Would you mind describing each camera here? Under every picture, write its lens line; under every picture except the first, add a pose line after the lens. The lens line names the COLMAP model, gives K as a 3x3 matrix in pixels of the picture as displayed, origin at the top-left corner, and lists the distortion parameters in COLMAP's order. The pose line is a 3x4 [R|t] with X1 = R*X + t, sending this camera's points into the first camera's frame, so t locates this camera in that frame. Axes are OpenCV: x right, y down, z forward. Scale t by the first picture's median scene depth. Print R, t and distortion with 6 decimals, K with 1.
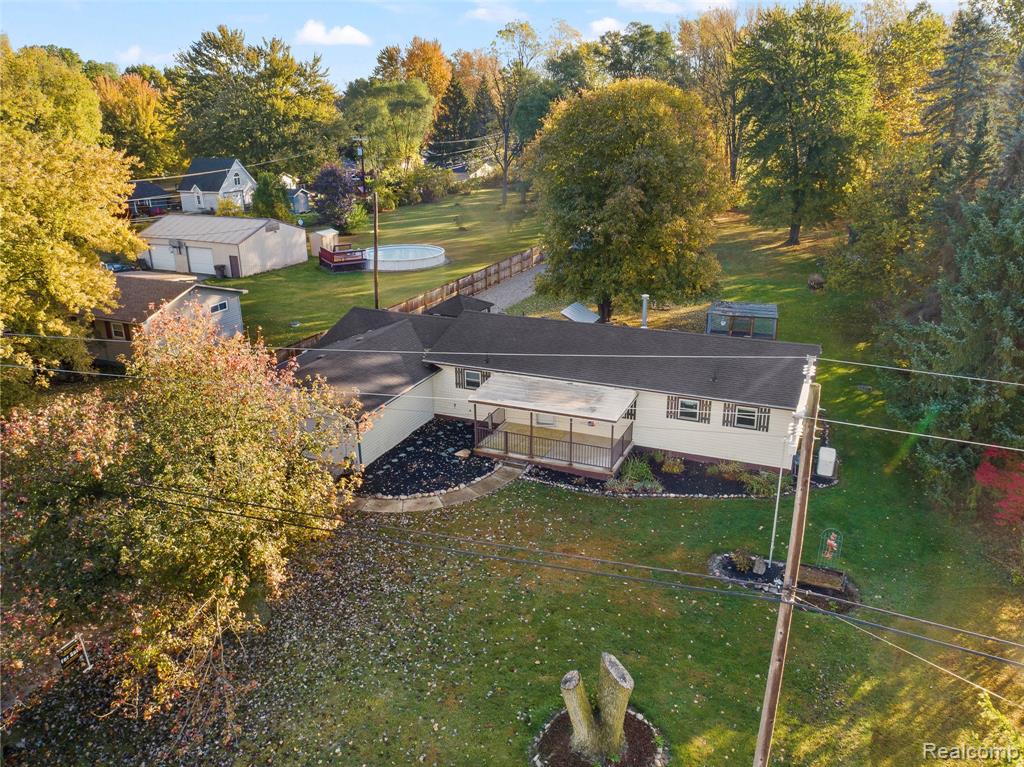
lens RADIAL K [[775.8, 0, 512.0], [0, 775.8, 383.5], [0, 0, 1]] dist [-0.022709, 0.011536]
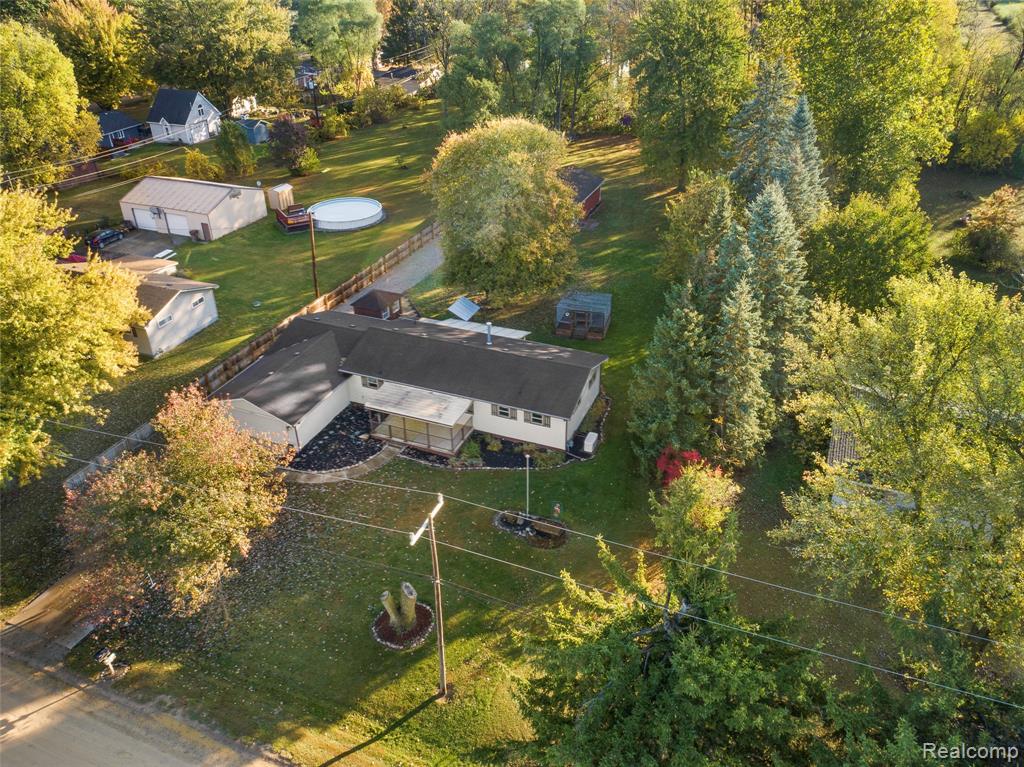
lens RADIAL K [[775.8, 0, 512.0], [0, 775.8, 383.5], [0, 0, 1]] dist [-0.022709, 0.011536]
pose [[0.999790, -0.010814, 0.017425, 0.213599], [0.007172, 0.980386, 0.196955, -0.329537], [-0.019213, -0.196788, 0.980258, -0.536154]]
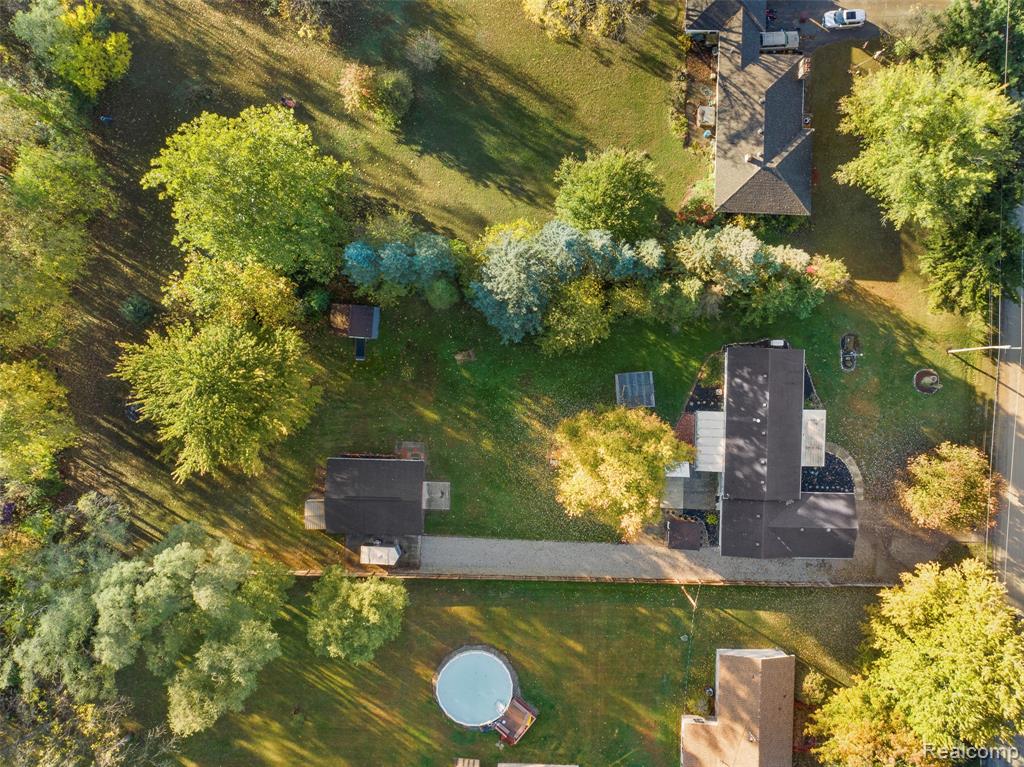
lens RADIAL K [[781.6, 0, 512.0], [0, 781.6, 383.5], [0, 0, 1]] dist [-0.020246, 0.006381]
pose [[-0.378760, -0.925494, 0.001323, 0.622087], [0.319171, -0.129279, 0.938838, -2.851367], [-0.868718, 0.356017, 0.344356, 0.899790]]
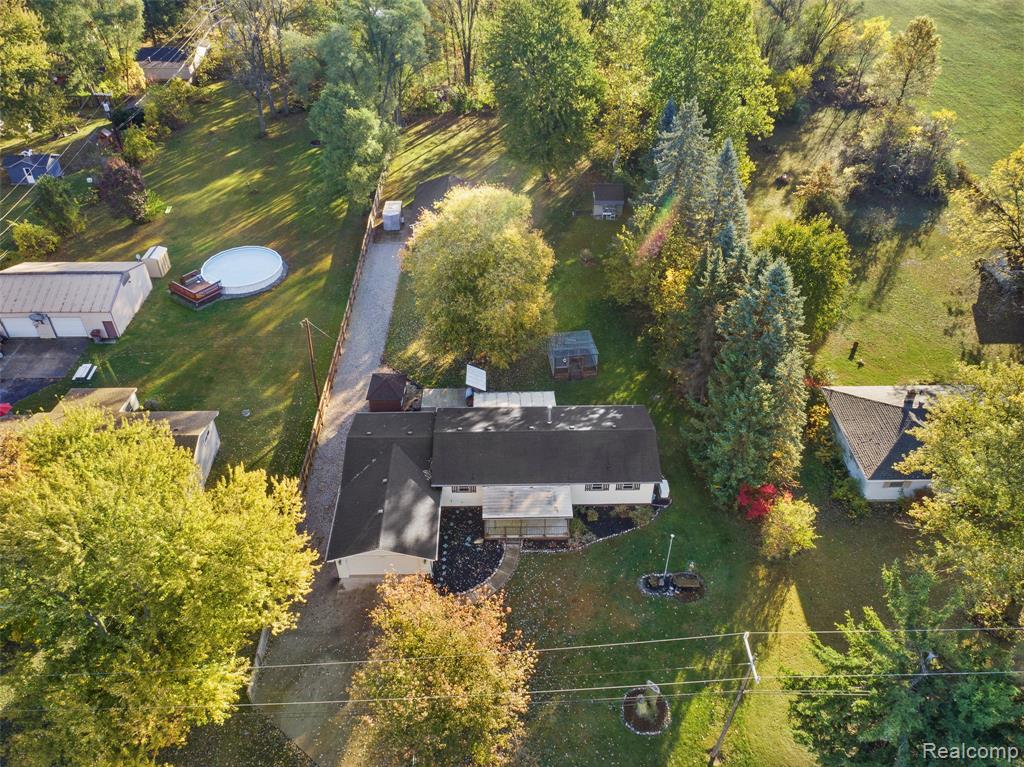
lens RADIAL K [[774.1, 0, 512.0], [0, 774.1, 383.5], [0, 0, 1]] dist [-0.018453, 0.006528]
pose [[0.908315, -0.253613, 0.332633, -0.484019], [0.131203, 0.927837, 0.349147, -0.830495], [-0.397178, -0.273492, 0.876043, -0.428517]]
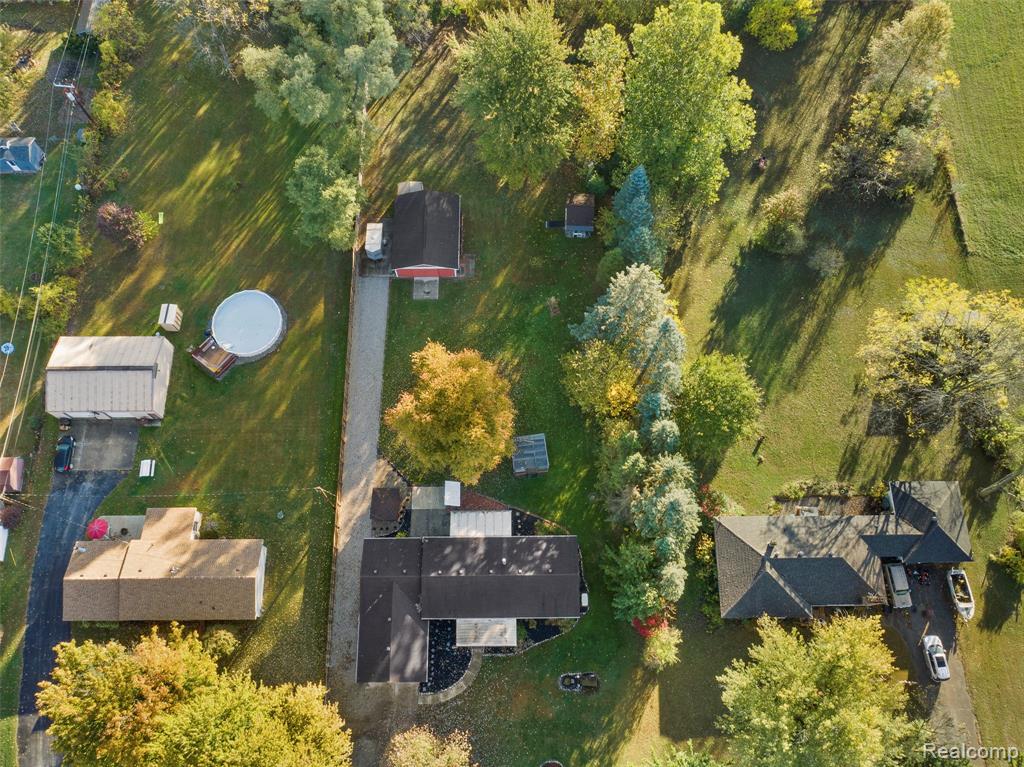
lens RADIAL K [[796.1, 0, 512.0], [0, 796.1, 383.5], [0, 0, 1]] dist [-0.018971, 0.006302]
pose [[0.912858, -0.380715, 0.147466, 0.053185], [0.135033, 0.622399, 0.770964, -2.494330], [-0.385300, -0.683868, 0.619571, -0.101150]]
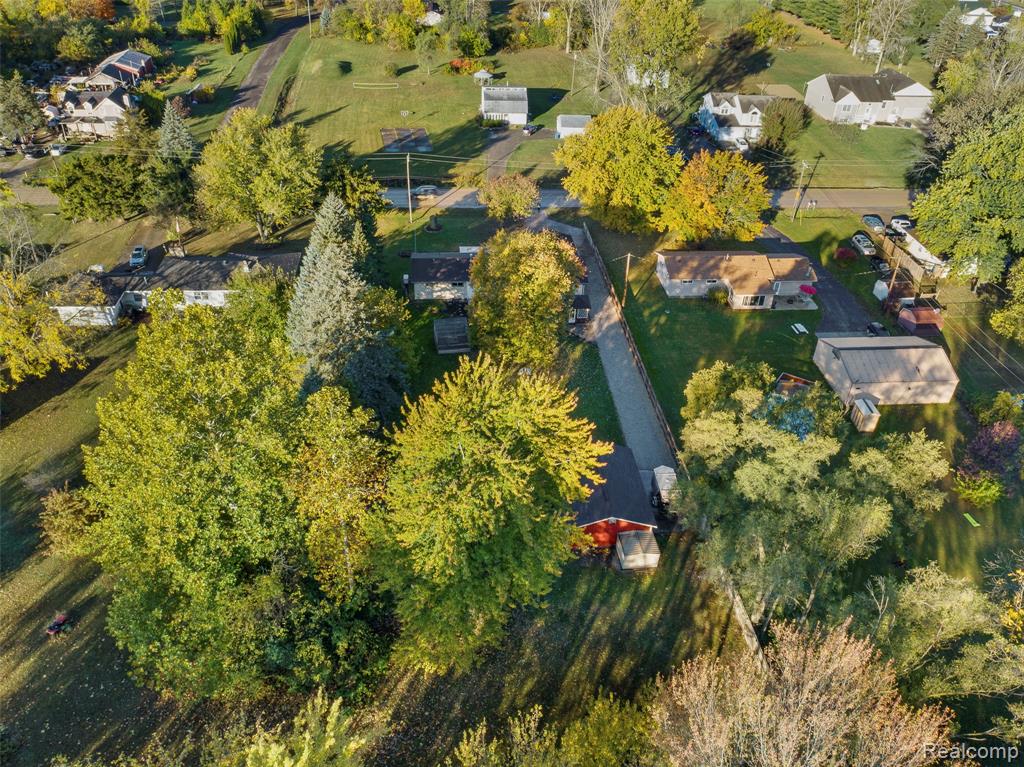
lens RADIAL K [[775.8, 0, 512.0], [0, 775.8, 383.5], [0, 0, 1]] dist [-0.022709, 0.011536]
pose [[-0.878764, 0.247022, -0.408356, 1.477745], [-0.182202, 0.617181, 0.765434, -2.271009], [0.441108, 0.747039, -0.497349, 3.184949]]
